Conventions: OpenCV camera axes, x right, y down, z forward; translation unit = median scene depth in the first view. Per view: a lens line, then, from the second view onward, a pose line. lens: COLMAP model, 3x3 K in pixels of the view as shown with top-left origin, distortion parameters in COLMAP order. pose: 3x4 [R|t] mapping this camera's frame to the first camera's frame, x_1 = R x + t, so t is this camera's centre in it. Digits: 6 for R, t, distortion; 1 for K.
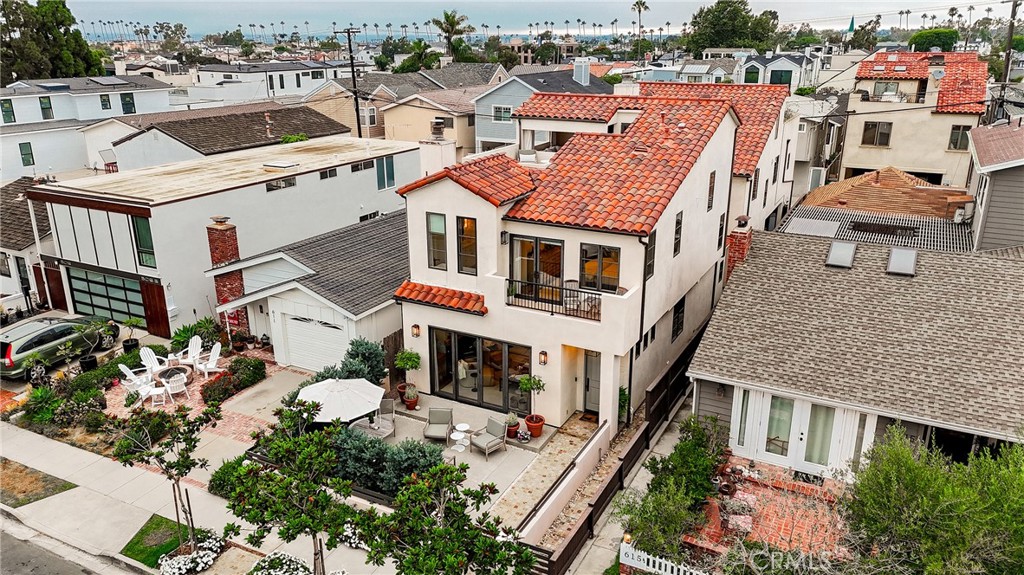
lens RADIAL K [[747.7, 0, 514.0], [0, 747.7, 288.7], [0, 0, 1]] dist [0.066609, -0.056301]
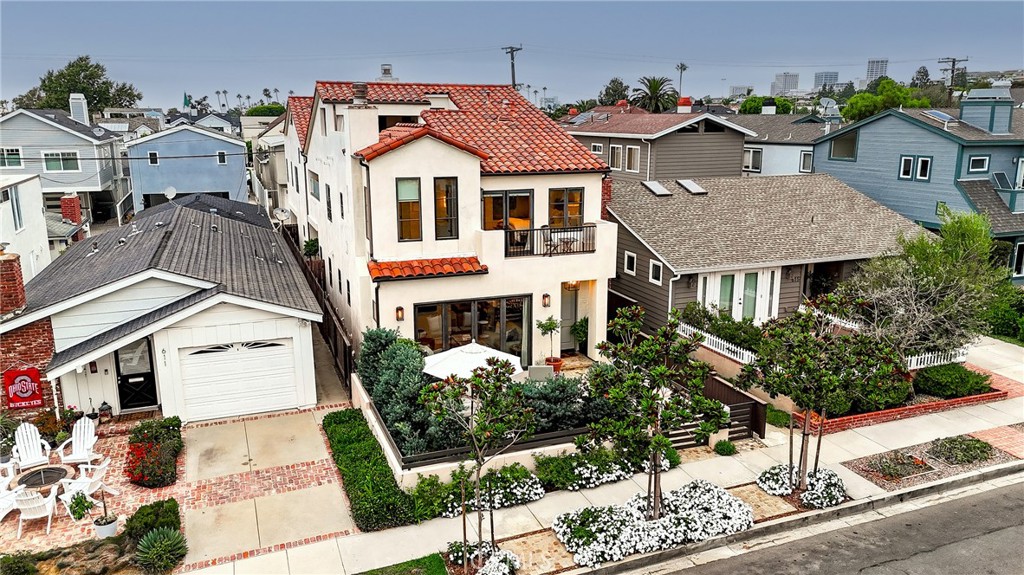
lens RADIAL K [[747.7, 0, 511.0], [0, 747.7, 295.8], [0, 0, 1]] dist [0.066609, -0.056301]
pose [[0.660540, -0.173083, 0.730568, -0.669241], [0.241398, 0.970356, 0.011634, 0.055092], [-0.710925, 0.168673, 0.682741, 0.286517]]
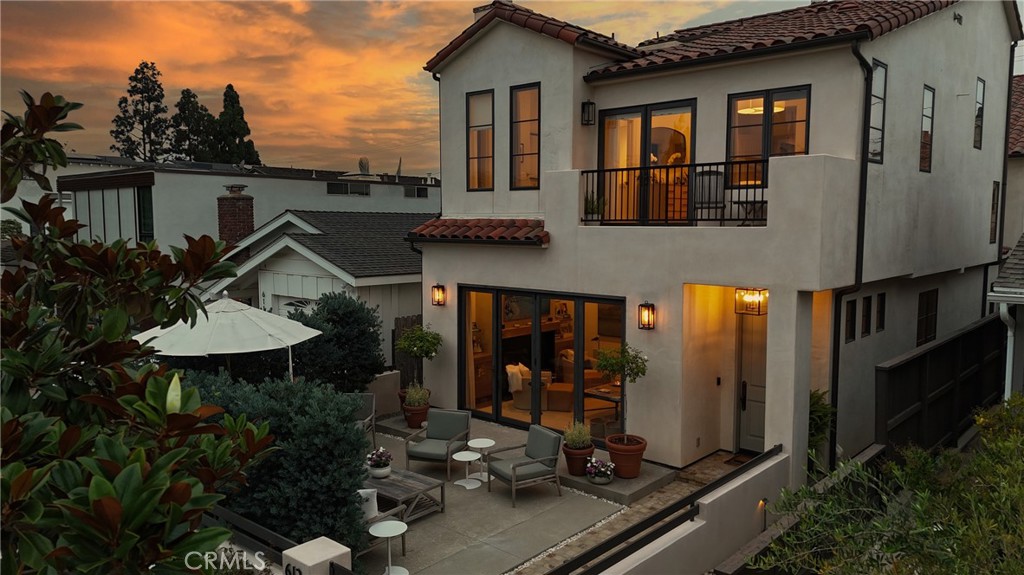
lens RADIAL K [[747.7, 0, 515.4], [0, 747.7, 288.4], [0, 0, 1]] dist [0.066609, -0.056301]
pose [[0.972245, 0.023635, -0.232767, 0.062255], [-0.077843, 0.970881, -0.226563, 0.174077], [0.220634, 0.238394, 0.945774, 0.442398]]
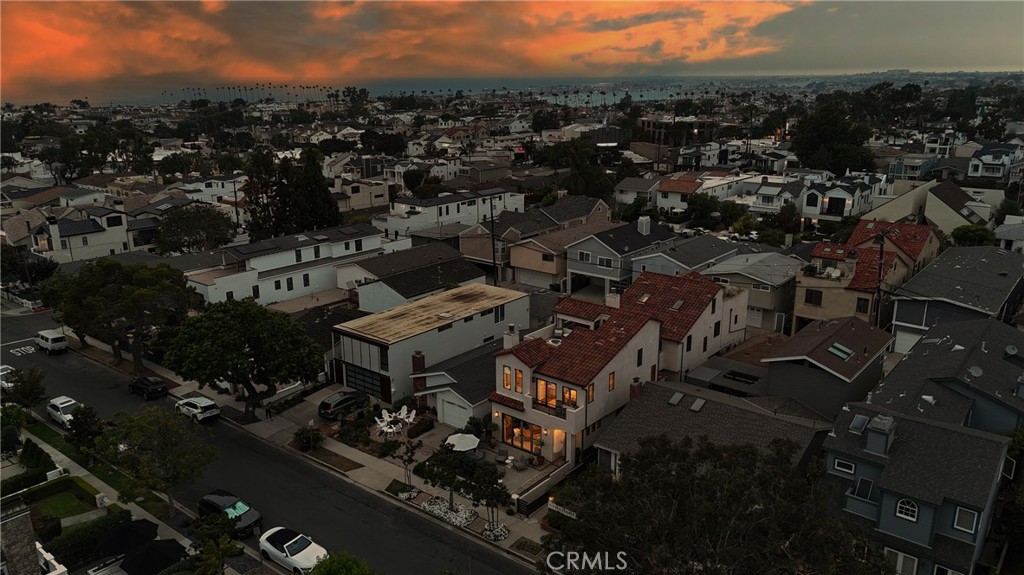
lens RADIAL K [[747.7, 0, 512.7], [0, 747.7, 277.8], [0, 0, 1]] dist [0.066609, -0.056301]
pose [[0.979970, 0.048623, -0.193118, 0.337297], [-0.061077, 0.996384, -0.059065, -0.226605], [0.189548, 0.069677, 0.979396, -1.270658]]
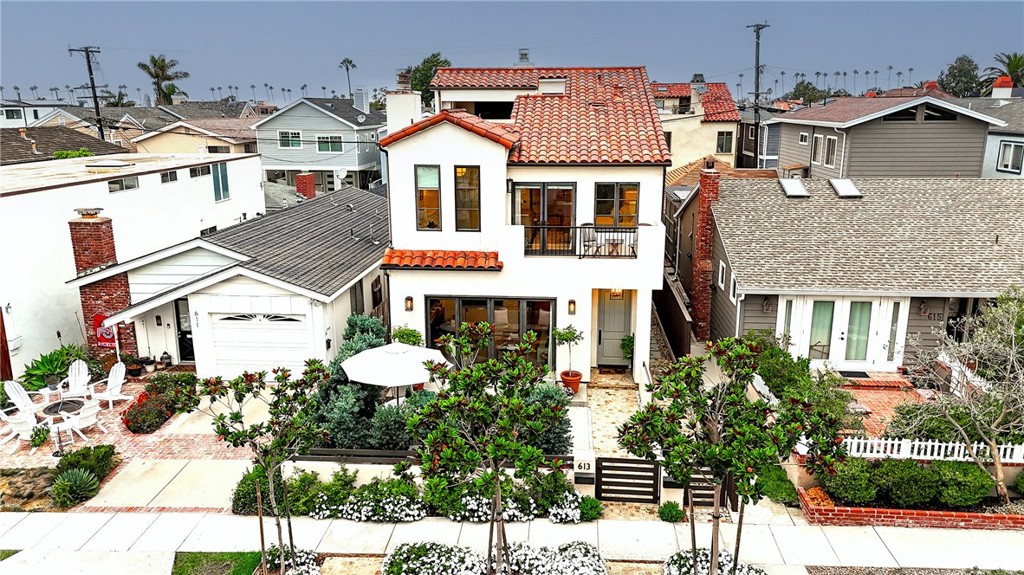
lens RADIAL K [[747.7, 0, 512.7], [0, 747.7, 292.4], [0, 0, 1]] dist [0.066609, -0.056301]
pose [[0.918305, -0.096167, 0.384016, -0.343119], [0.127928, 0.990088, -0.057974, 0.105718], [-0.374634, 0.102365, 0.921505, 0.146017]]
